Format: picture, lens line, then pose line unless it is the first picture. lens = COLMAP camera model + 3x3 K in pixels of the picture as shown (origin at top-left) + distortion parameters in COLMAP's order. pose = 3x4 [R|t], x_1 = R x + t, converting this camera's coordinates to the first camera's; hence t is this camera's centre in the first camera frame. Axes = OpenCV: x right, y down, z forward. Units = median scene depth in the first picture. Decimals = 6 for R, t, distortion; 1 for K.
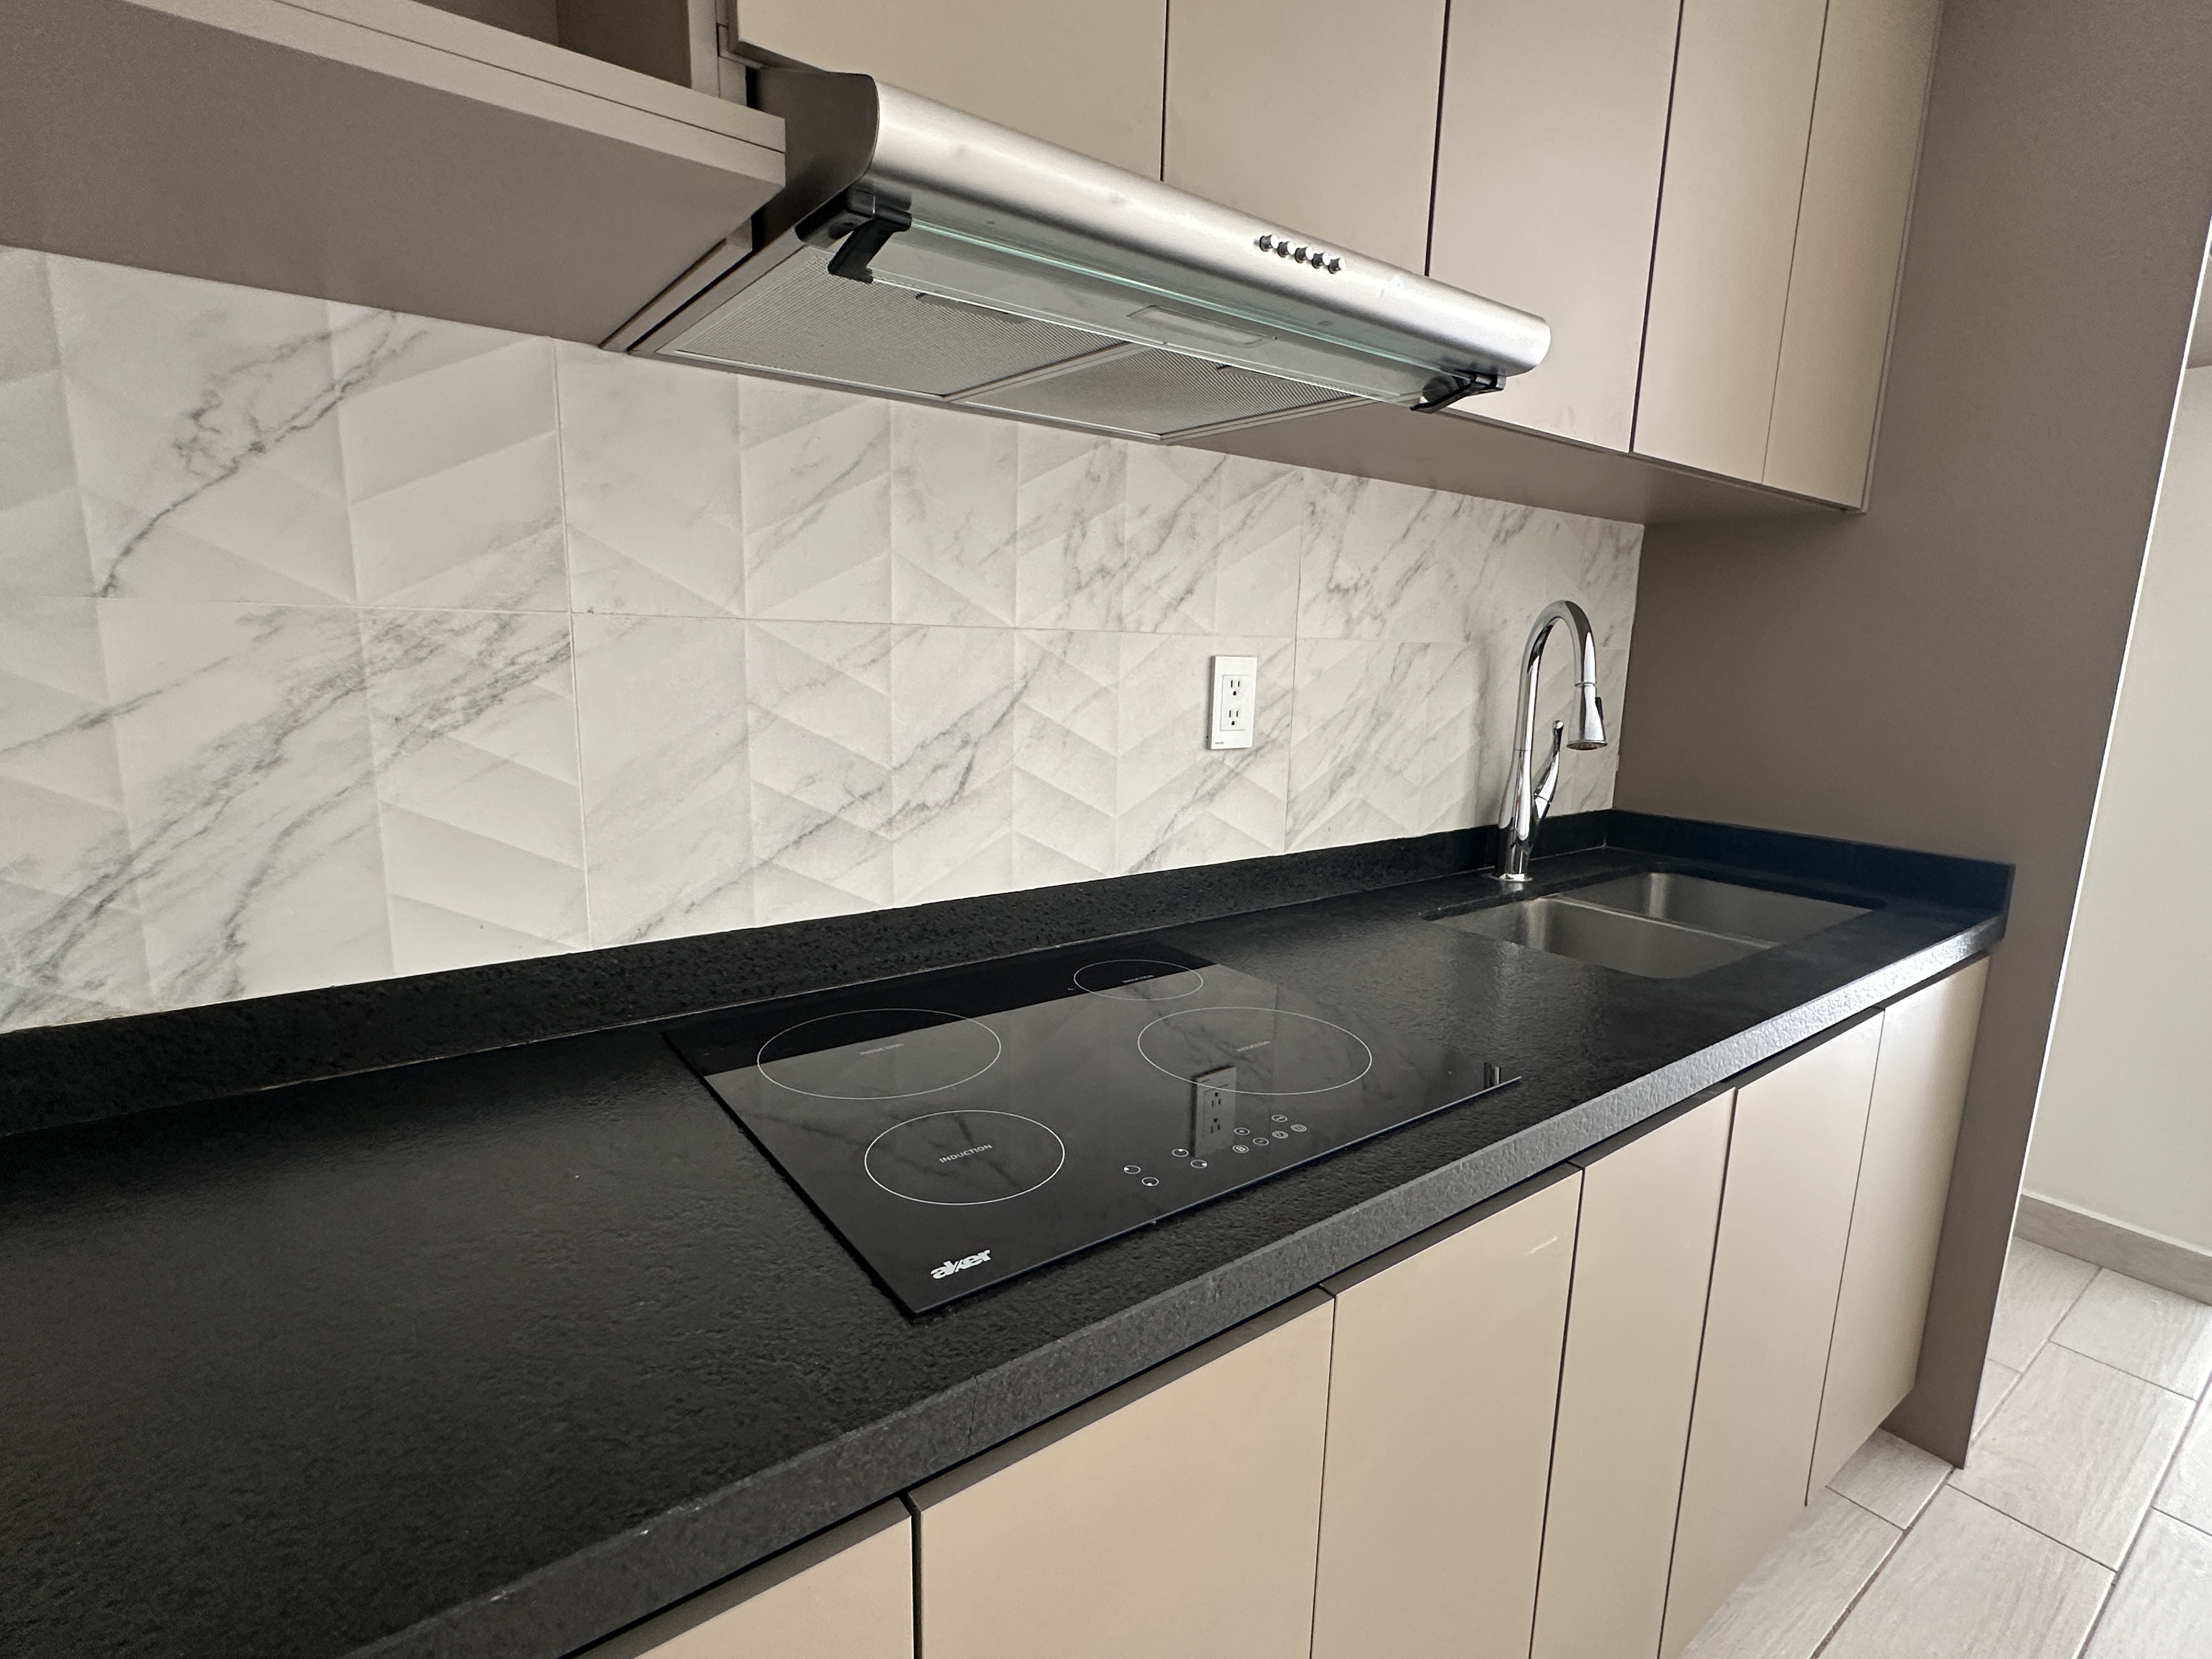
lens RADIAL K [[1065.7, 0, 1103.2], [0, 1065.7, 830.4], [0, 0, 1]] dist [0.000019, -0.000294]
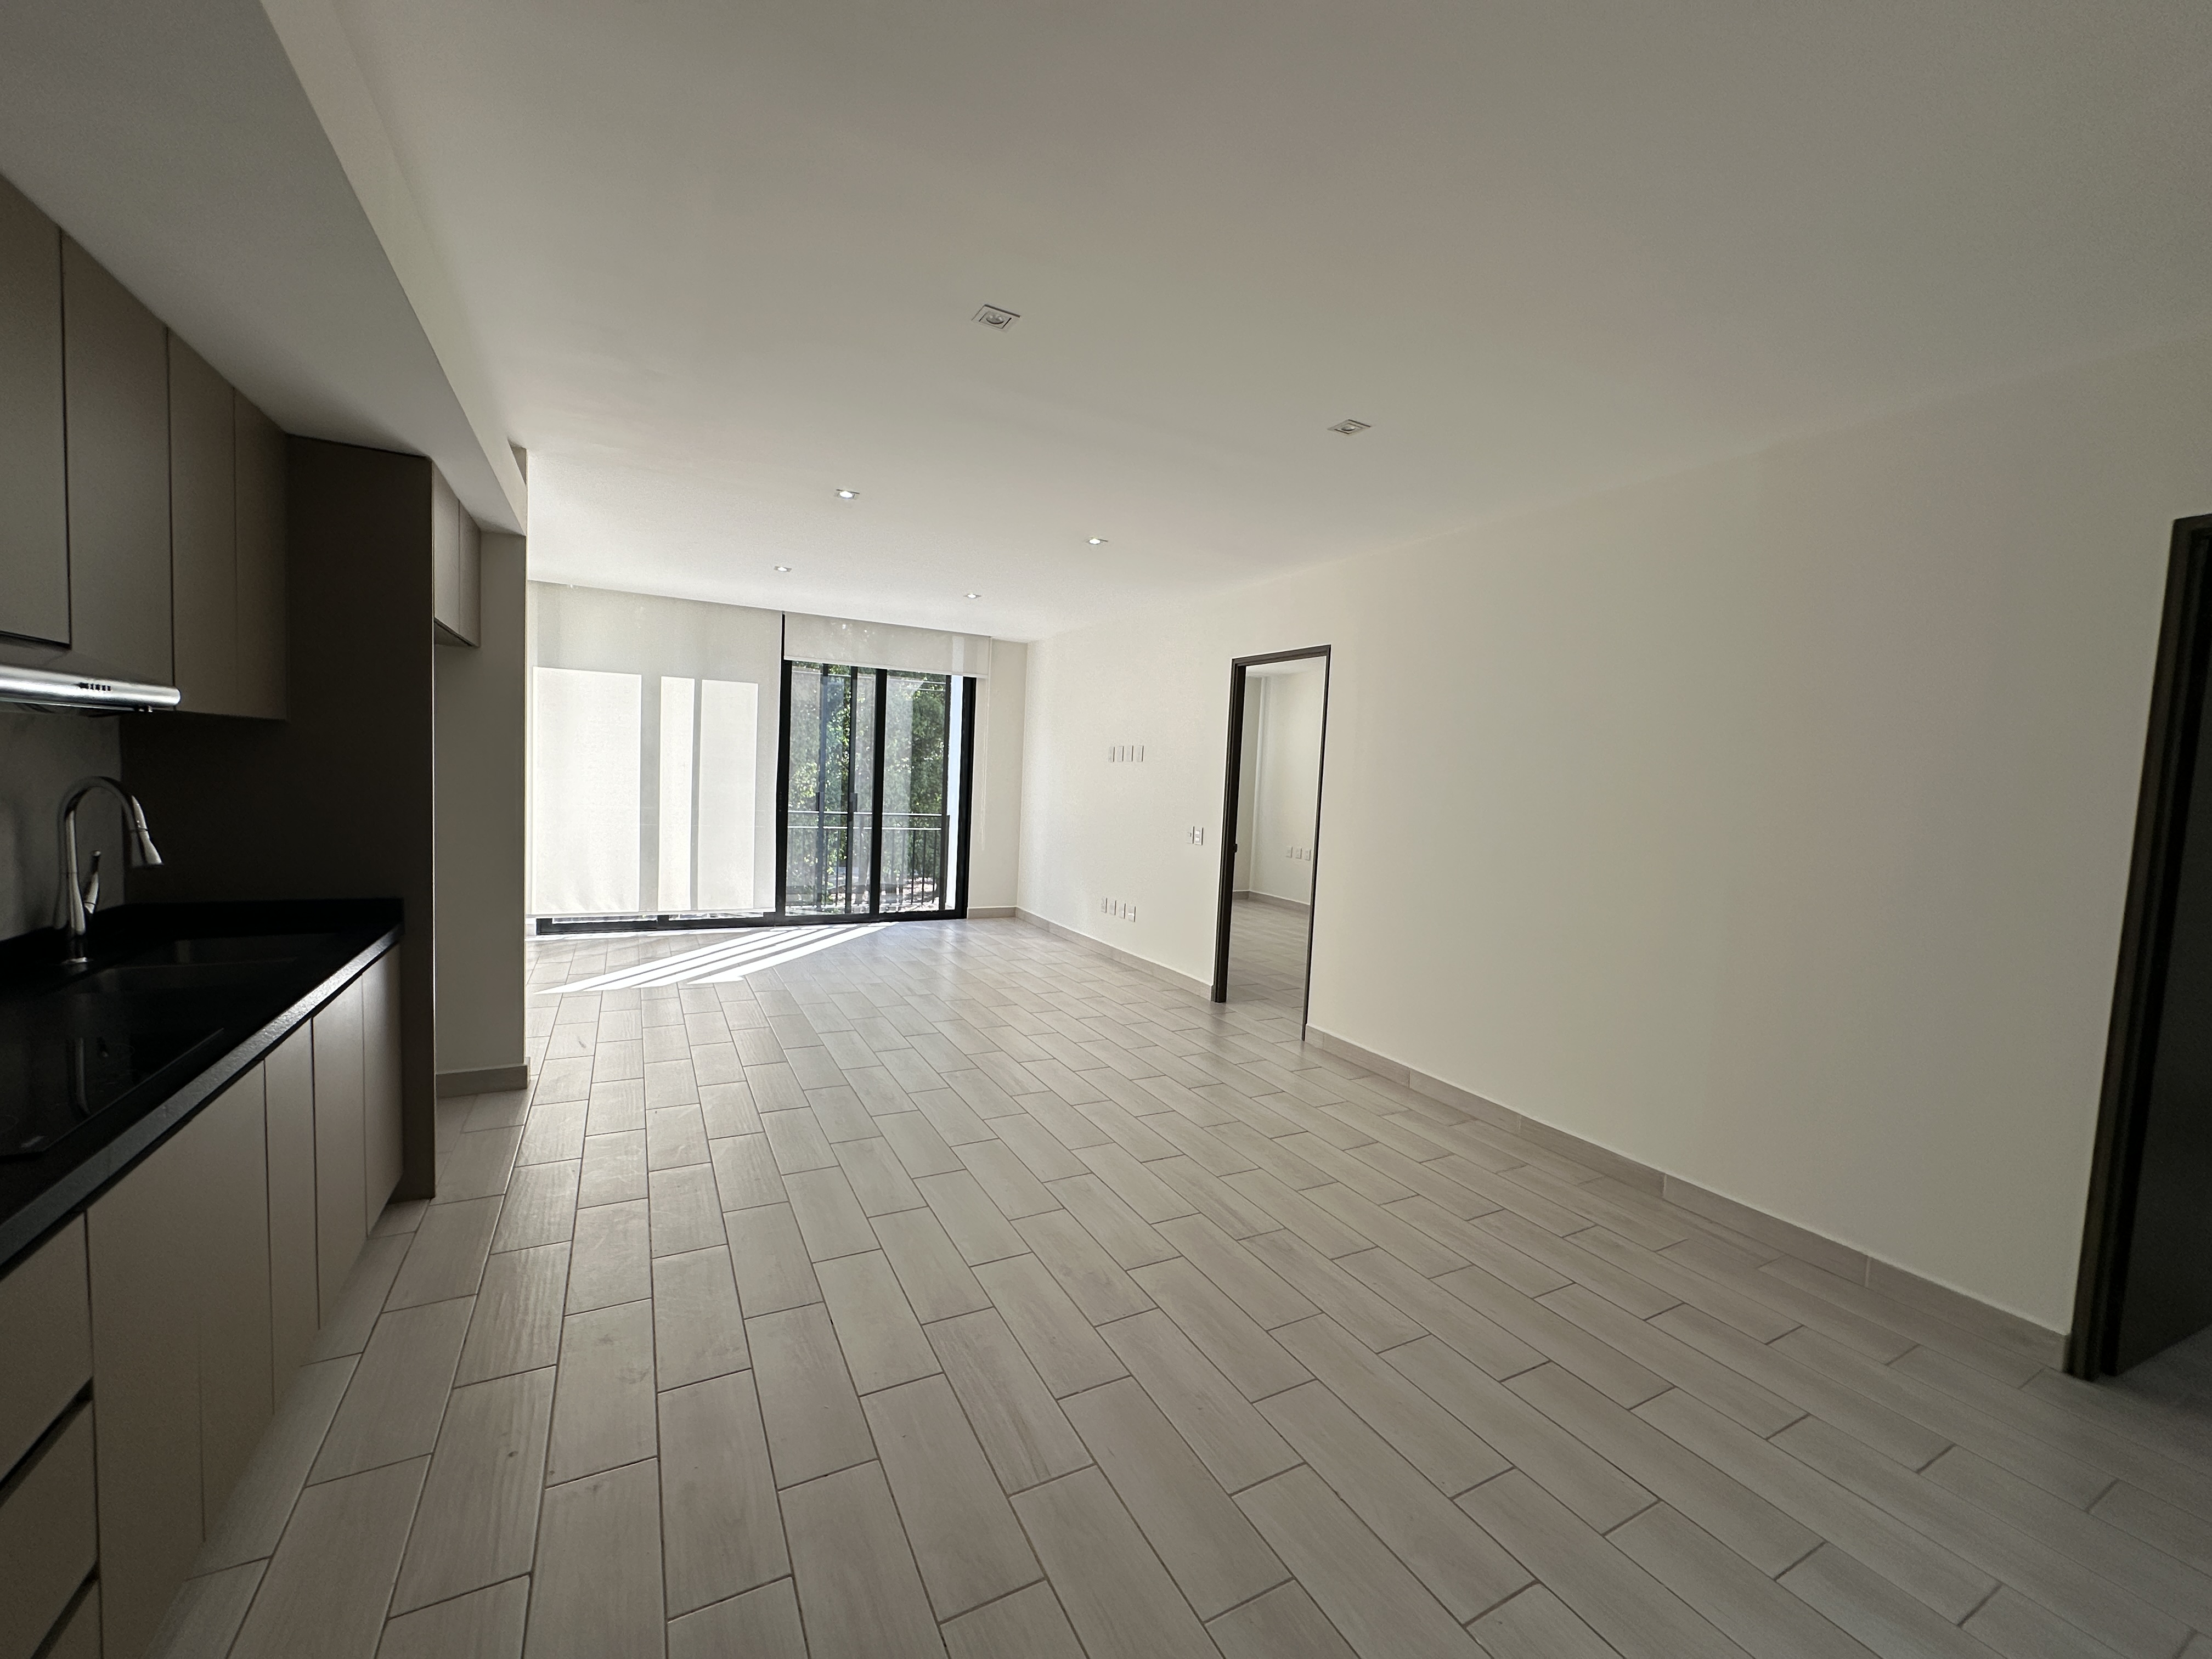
lens RADIAL K [[888.4, 0, 1110.6], [0, 888.4, 836.9], [0, 0, 1]] dist [0.002079, 0.000253]
pose [[0.151567, -0.091879, 0.984168, -0.779540], [0.132482, 0.988575, 0.071887, -0.031682], [-0.979528, 0.119489, 0.162007, -0.795536]]
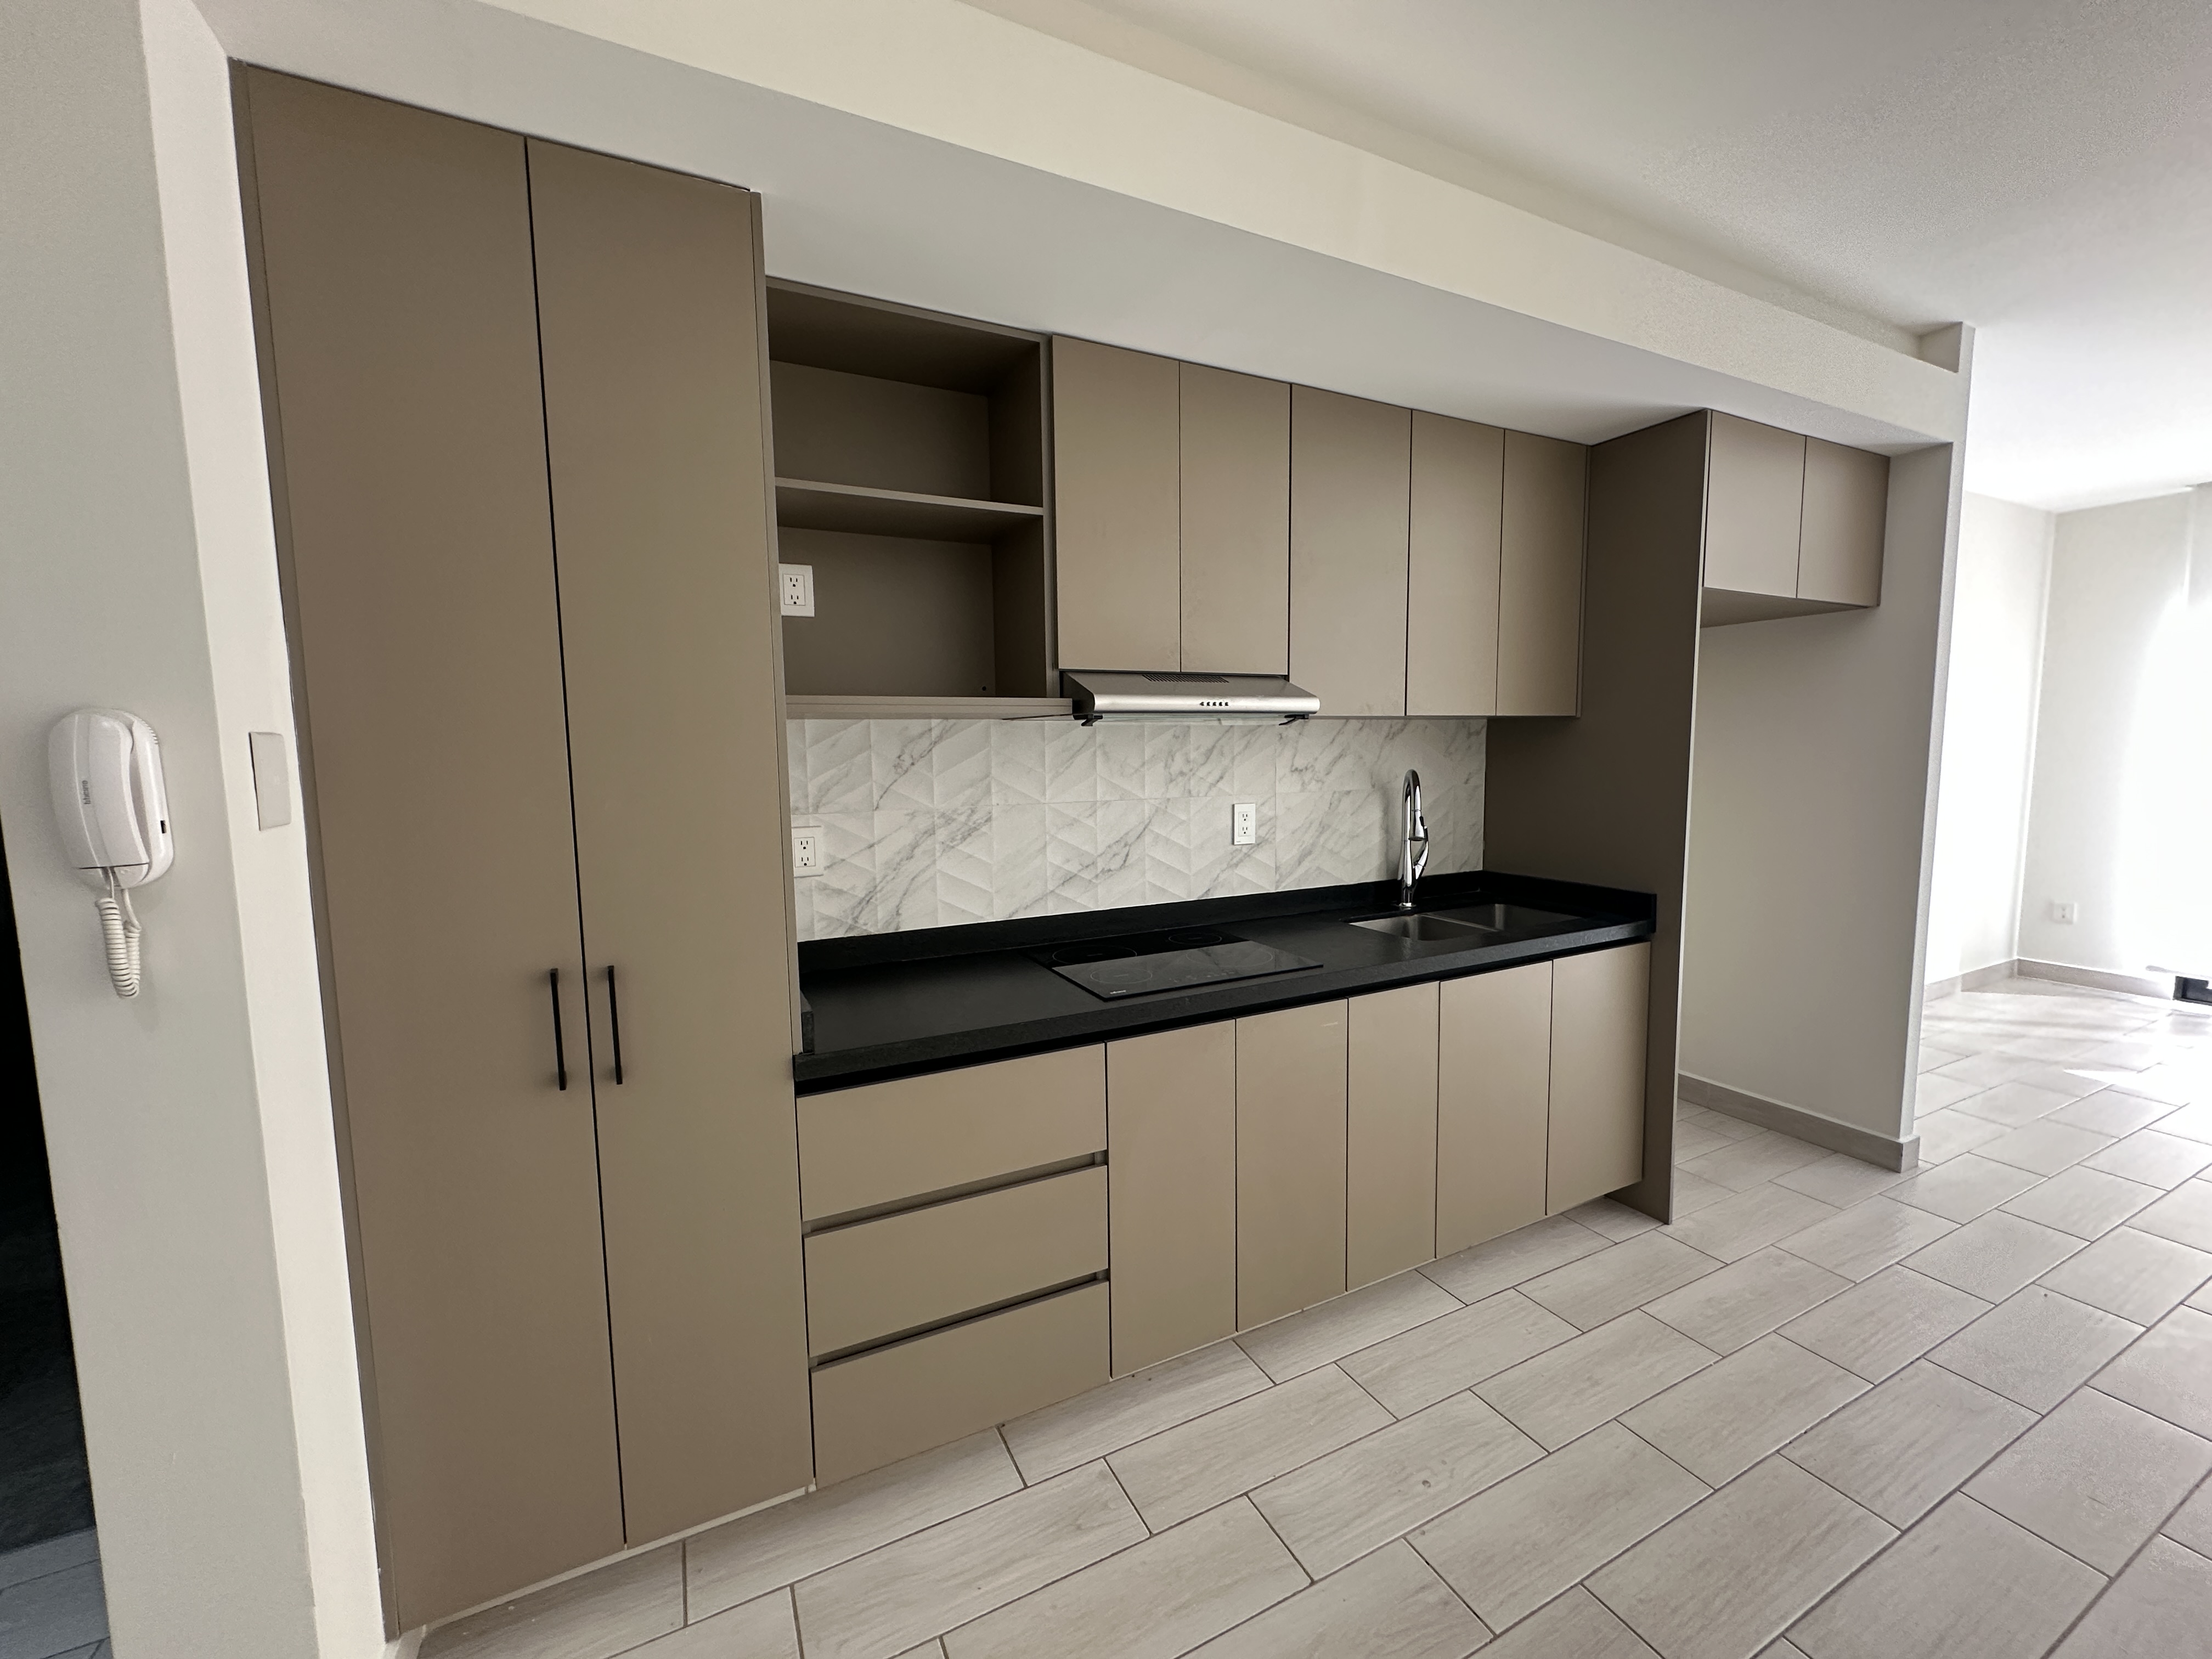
lens RADIAL K [[888.4, 0, 1105.8], [0, 888.4, 823.7], [0, 0, 1]] dist [0.002079, 0.000253]
pose [[0.983719, -0.022348, -0.178319, 0.184600], [0.006548, 0.996036, -0.088709, 0.049952], [0.179595, 0.086097, 0.979966, -0.989785]]
